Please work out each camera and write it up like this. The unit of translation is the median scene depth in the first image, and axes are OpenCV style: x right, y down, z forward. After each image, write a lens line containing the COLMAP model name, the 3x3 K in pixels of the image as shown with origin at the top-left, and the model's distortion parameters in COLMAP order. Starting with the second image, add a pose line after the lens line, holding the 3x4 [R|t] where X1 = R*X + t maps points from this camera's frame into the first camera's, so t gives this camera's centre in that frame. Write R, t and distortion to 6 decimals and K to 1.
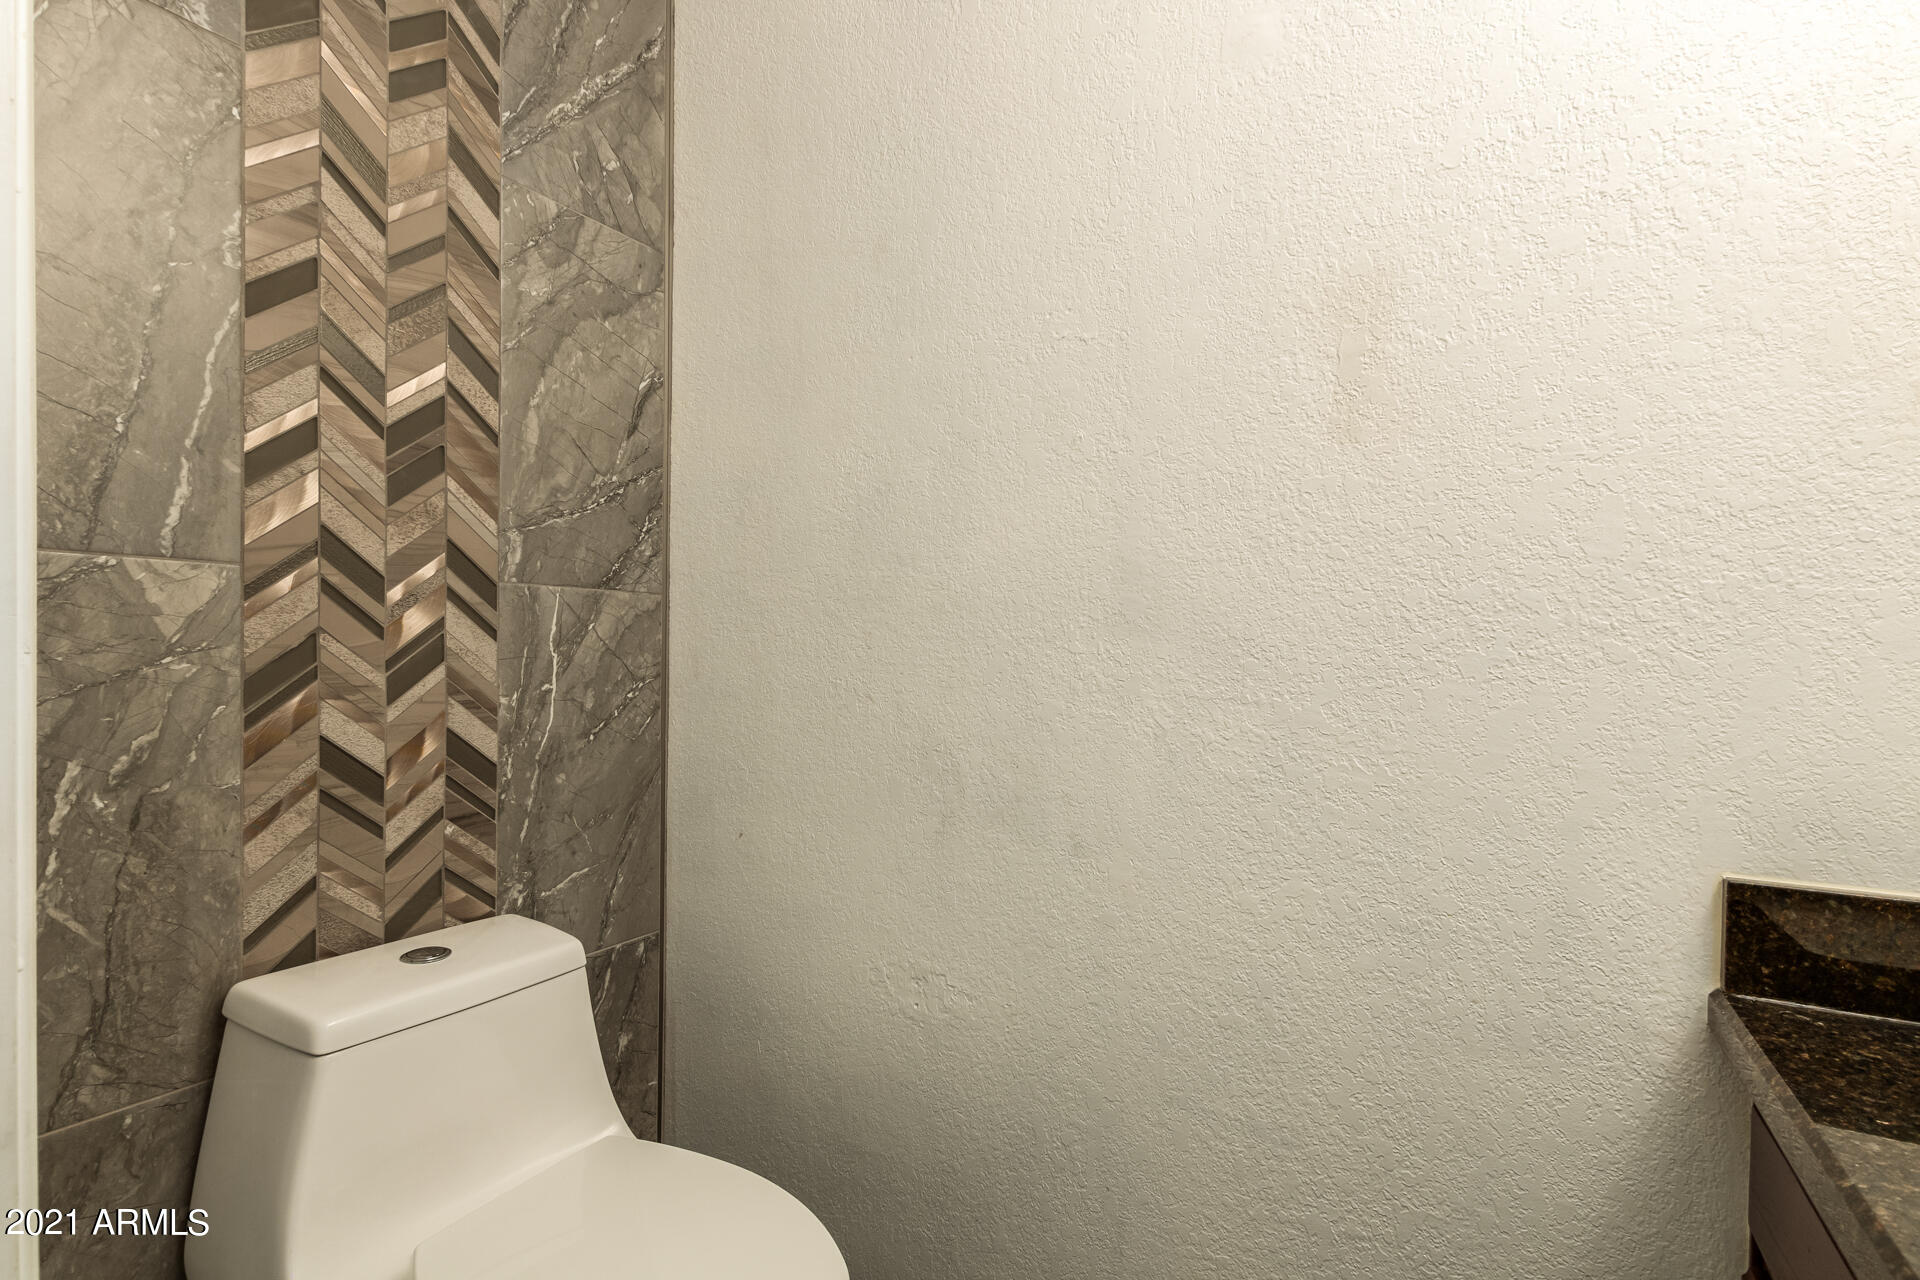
lens RADIAL K [[884.2, 0, 960.1], [0, 884.2, 644.6], [0, 0, 1]] dist [0.003061, -0.000562]
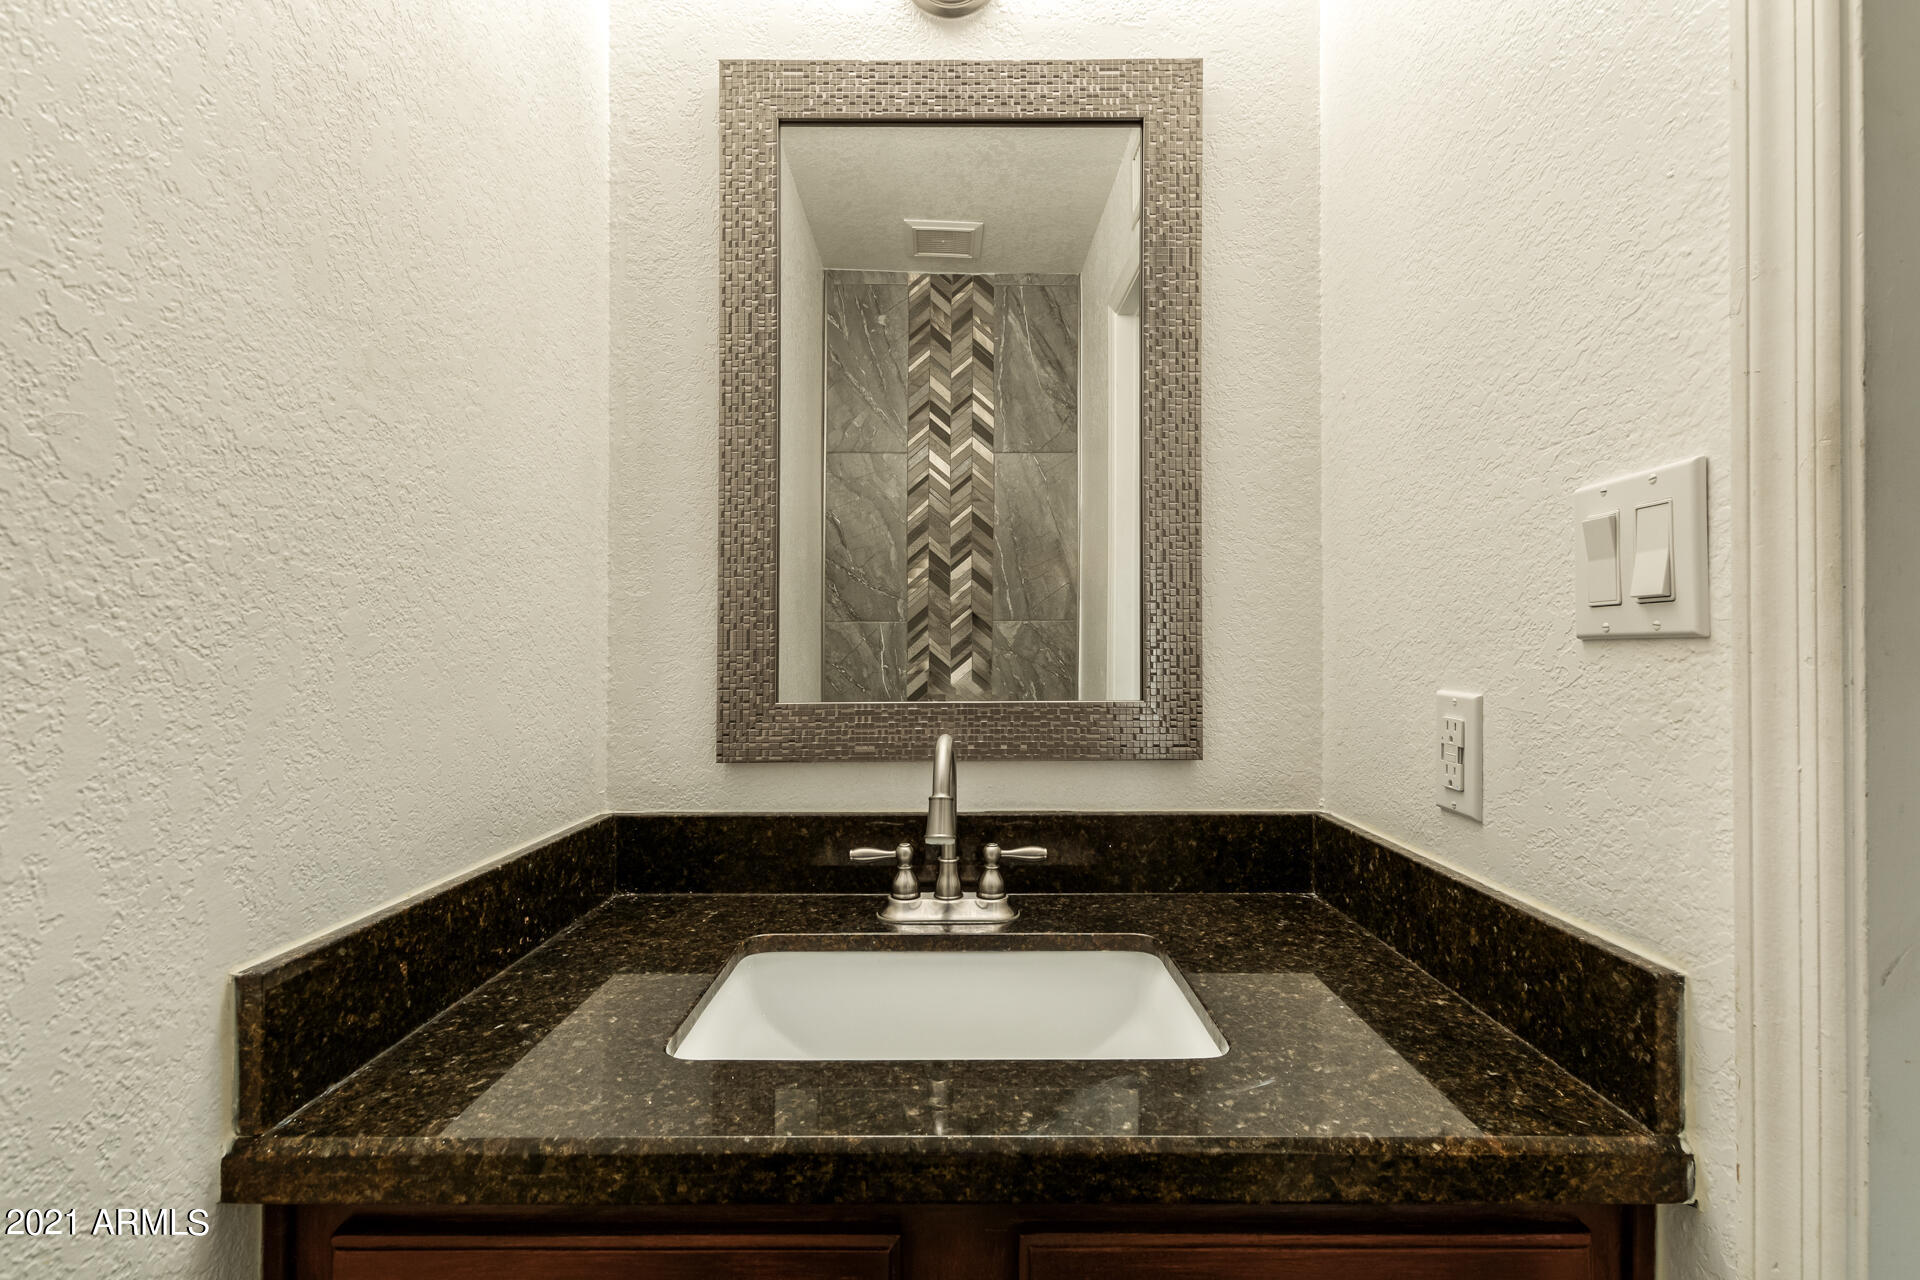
lens RADIAL K [[884.2, 0, 961.3], [0, 884.2, 650.3], [0, 0, 1]] dist [0.003061, -0.000562]
pose [[-0.515824, -0.006268, 0.856672, -0.016814], [-0.010240, 0.999947, 0.001150, 0.004218], [-0.856633, -0.008179, -0.515861, 0.863548]]
